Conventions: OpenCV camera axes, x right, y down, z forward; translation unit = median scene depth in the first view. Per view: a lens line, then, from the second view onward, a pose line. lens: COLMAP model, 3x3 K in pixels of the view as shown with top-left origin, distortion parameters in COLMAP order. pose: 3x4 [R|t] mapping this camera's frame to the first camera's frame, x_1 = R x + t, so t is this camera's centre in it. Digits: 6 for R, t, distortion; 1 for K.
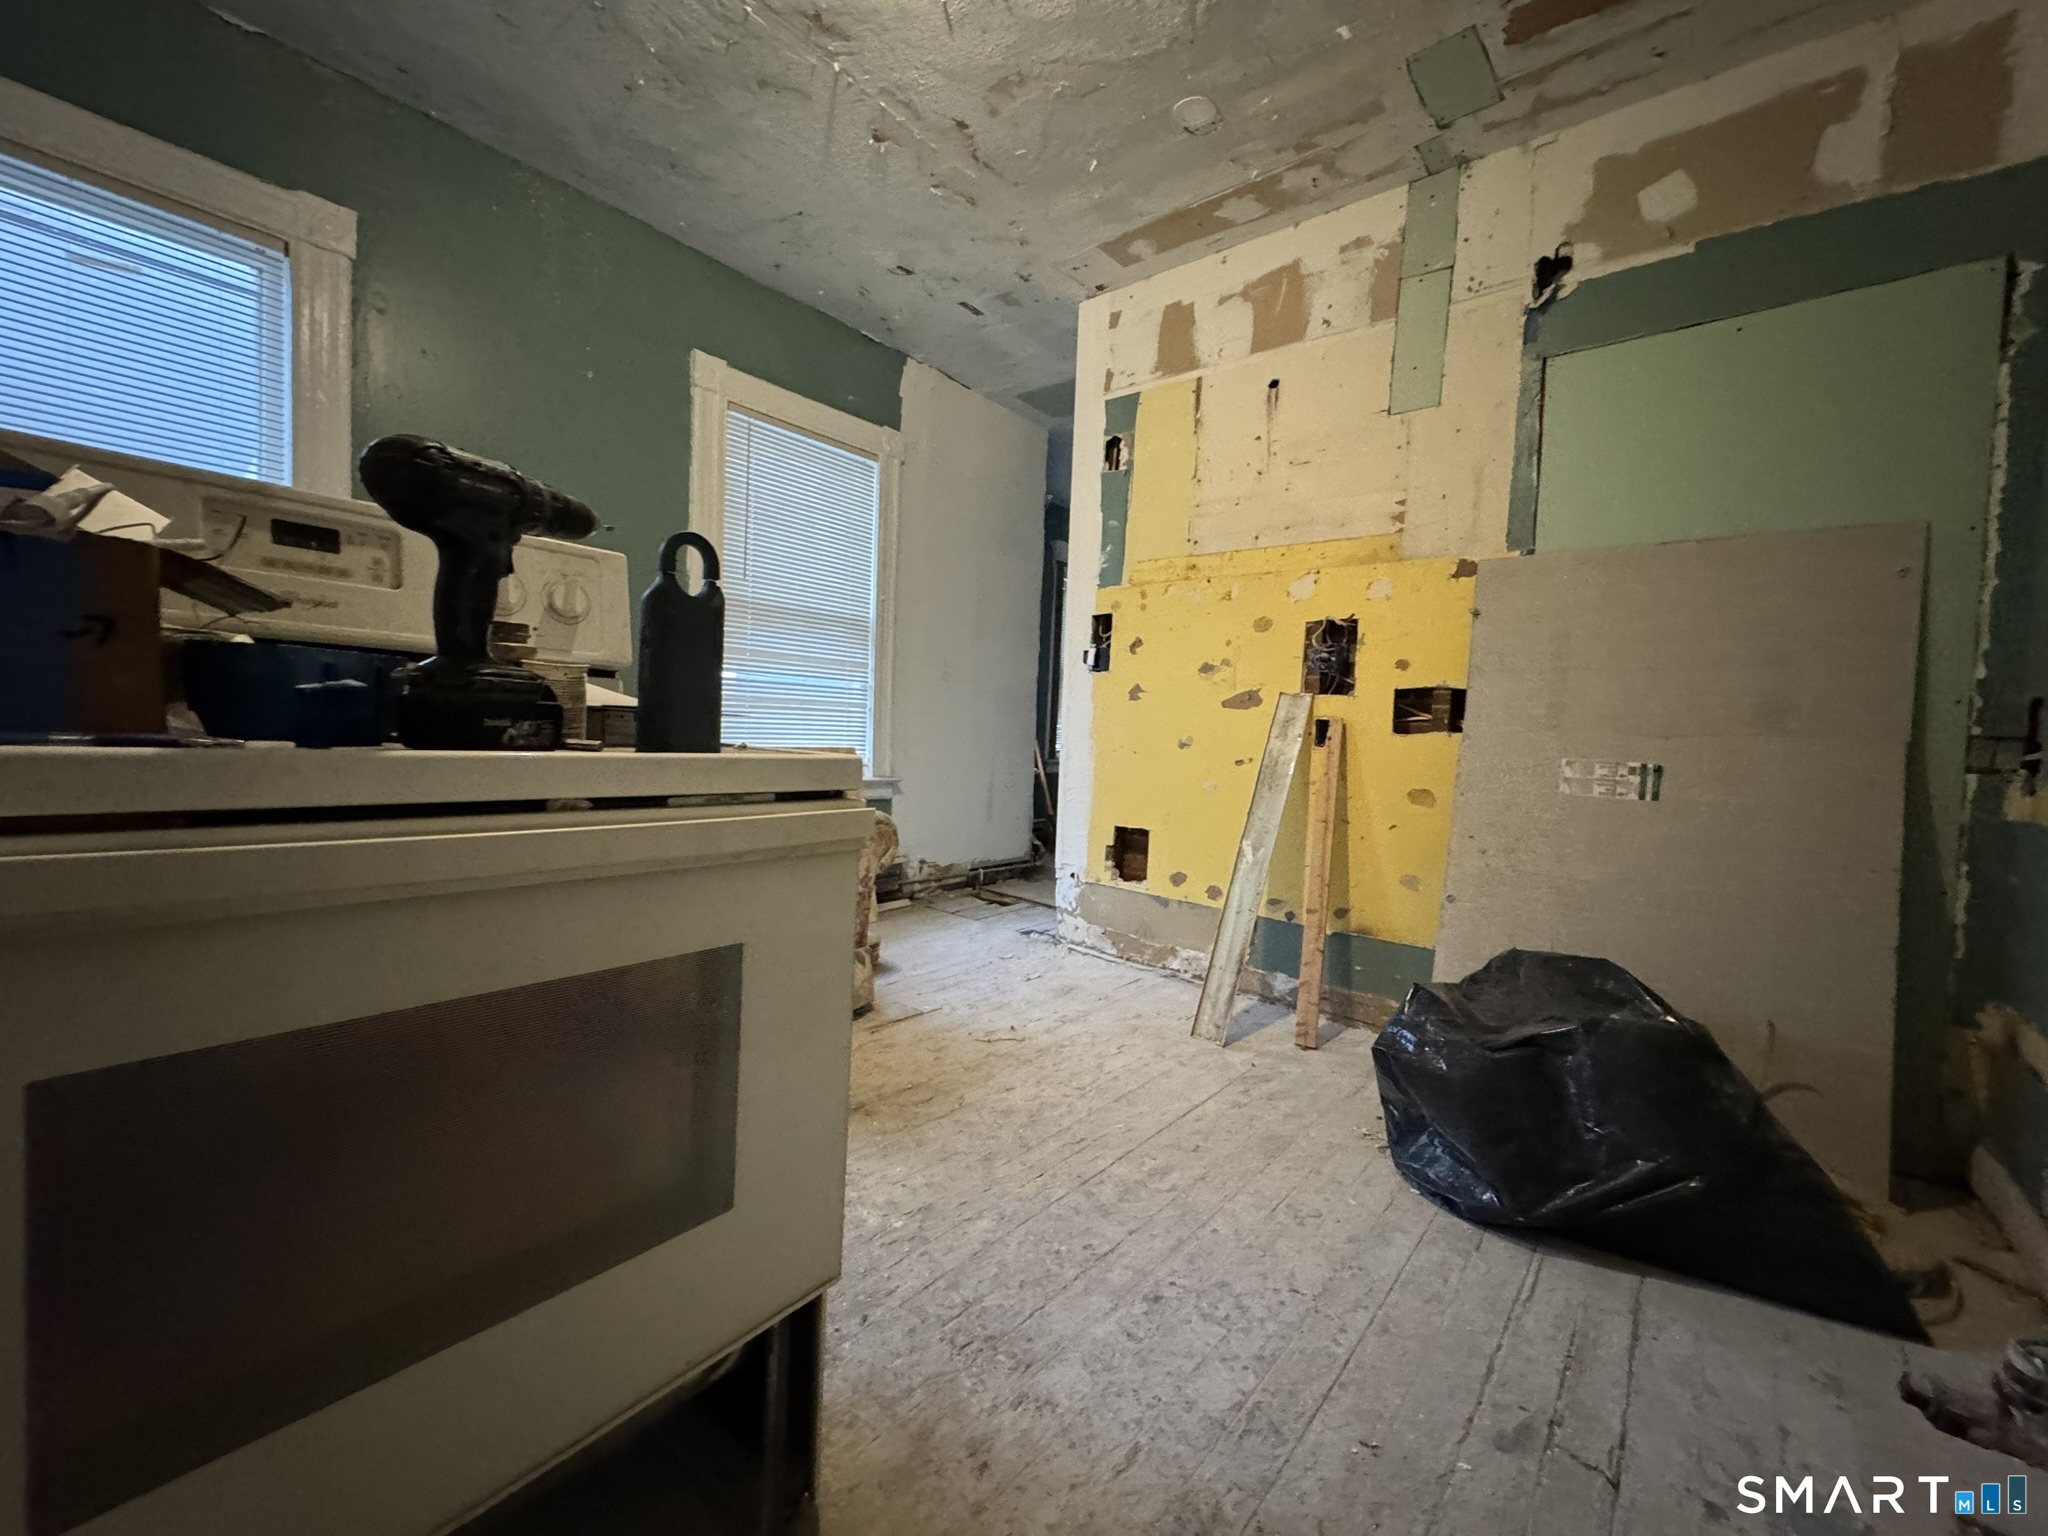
lens RADIAL K [[811.3, 0, 1022.5], [0, 811.3, 768.5], [0, 0, 1]] dist [-0.003722, 0.000125]
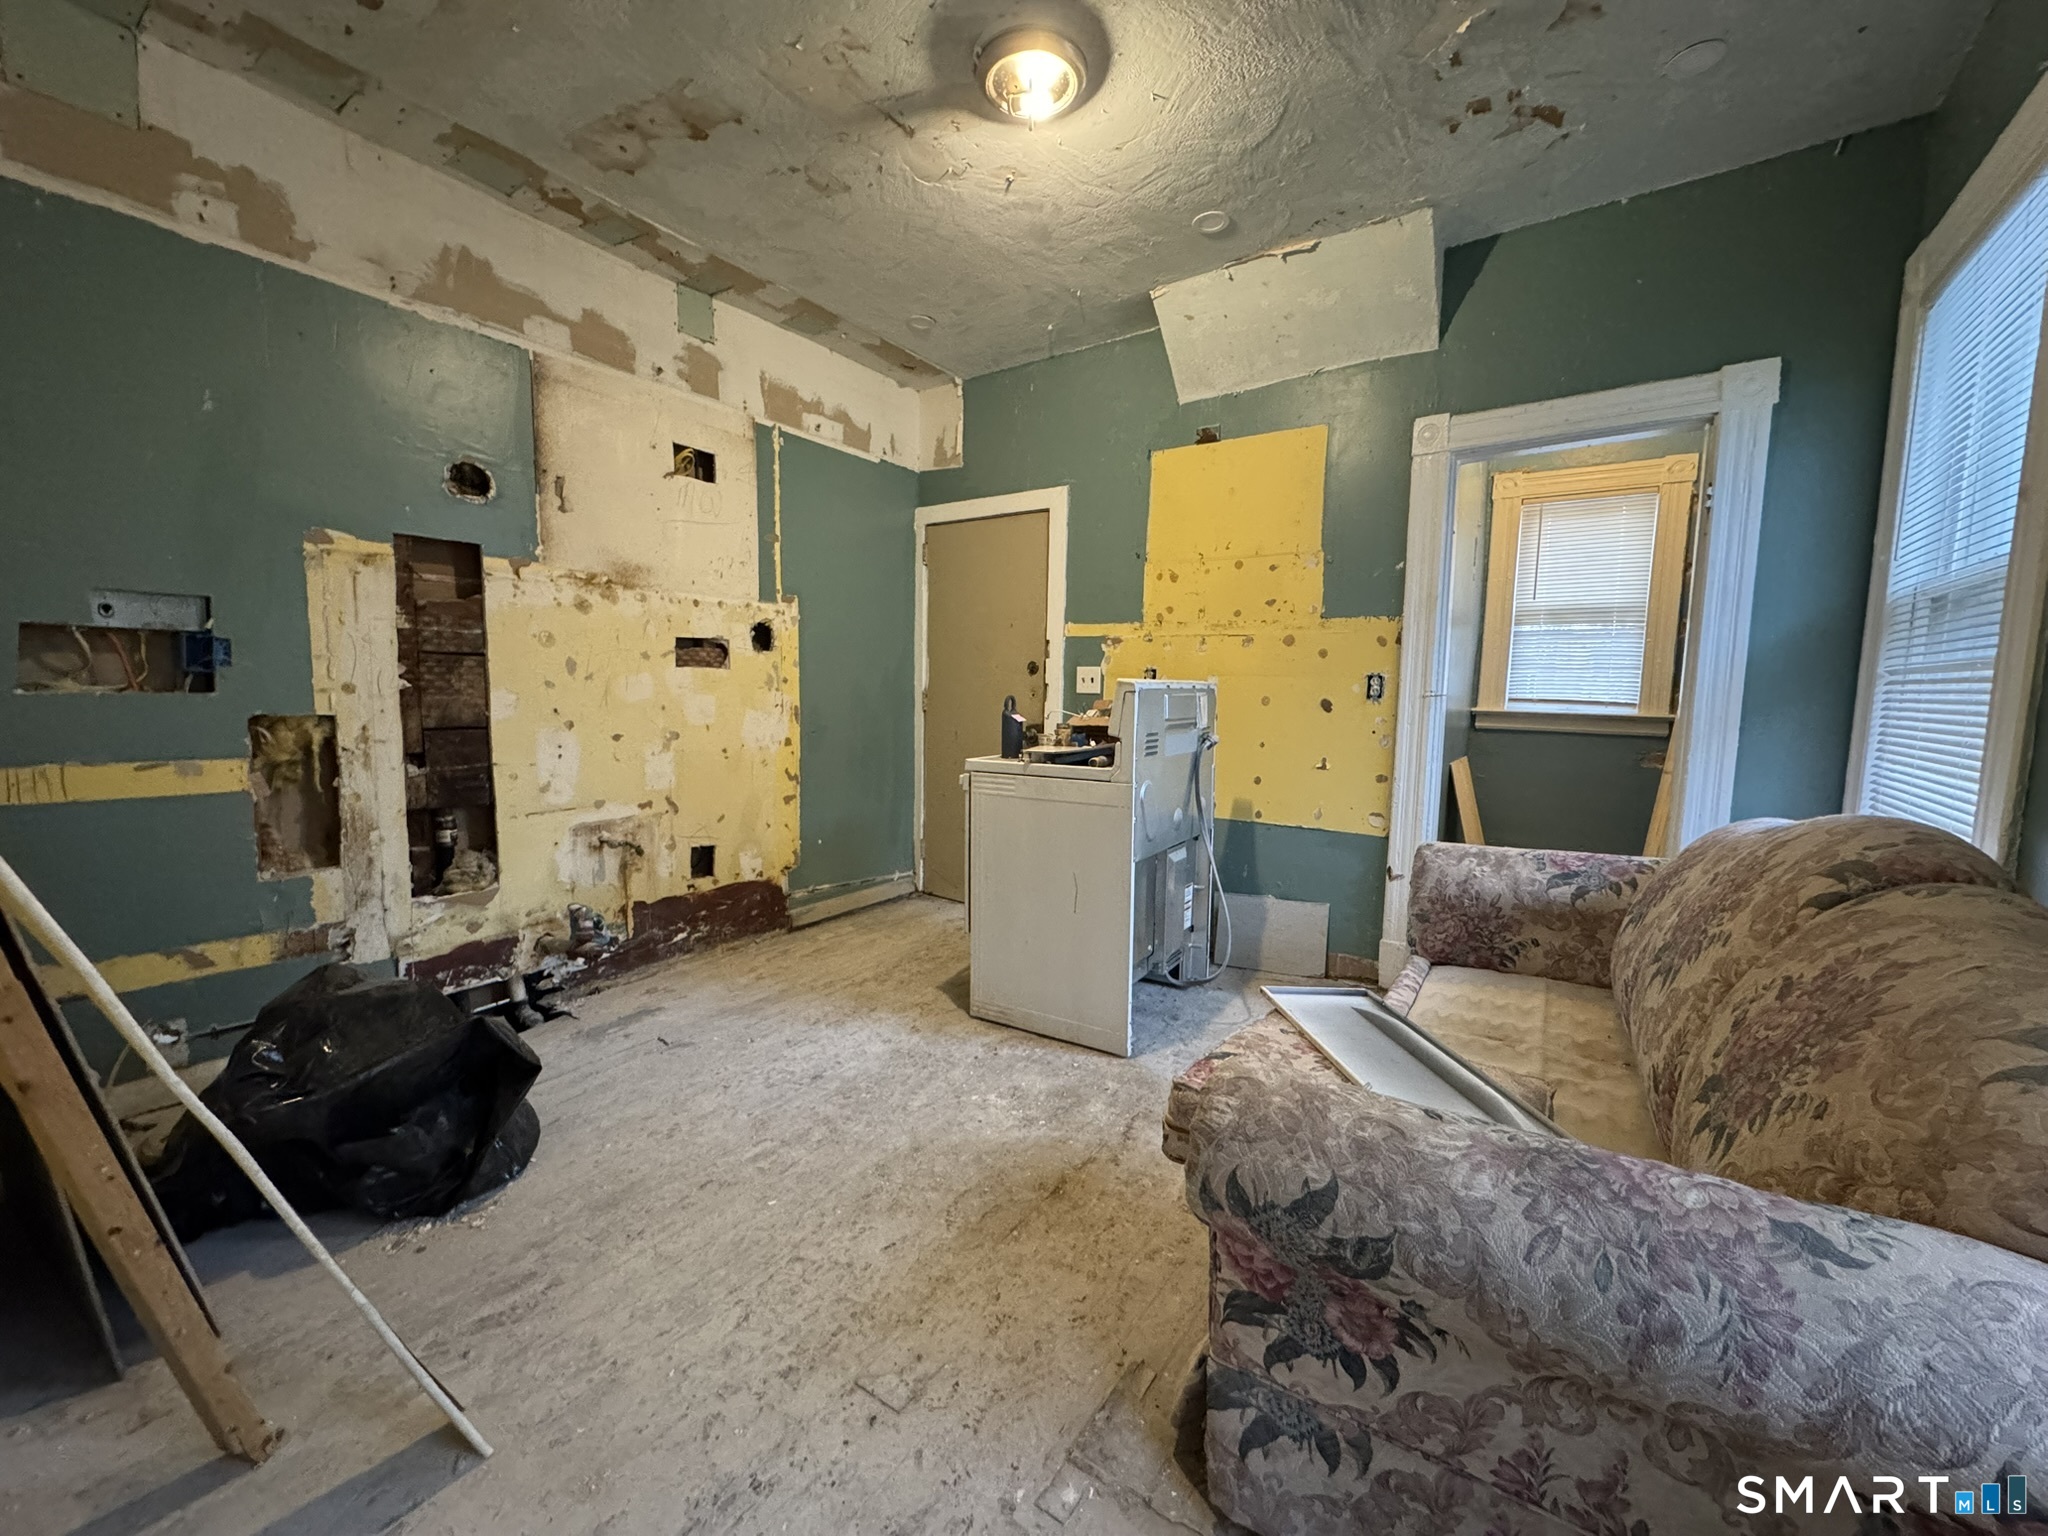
lens RADIAL K [[811.3, 0, 1022.5], [0, 811.3, 768.5], [0, 0, 1]] dist [-0.003722, 0.000125]
pose [[-0.992657, -0.050705, -0.109827, -0.038344], [-0.066416, 0.987276, 0.144483, -0.209763], [0.101104, 0.150717, -0.983393, 1.962813]]
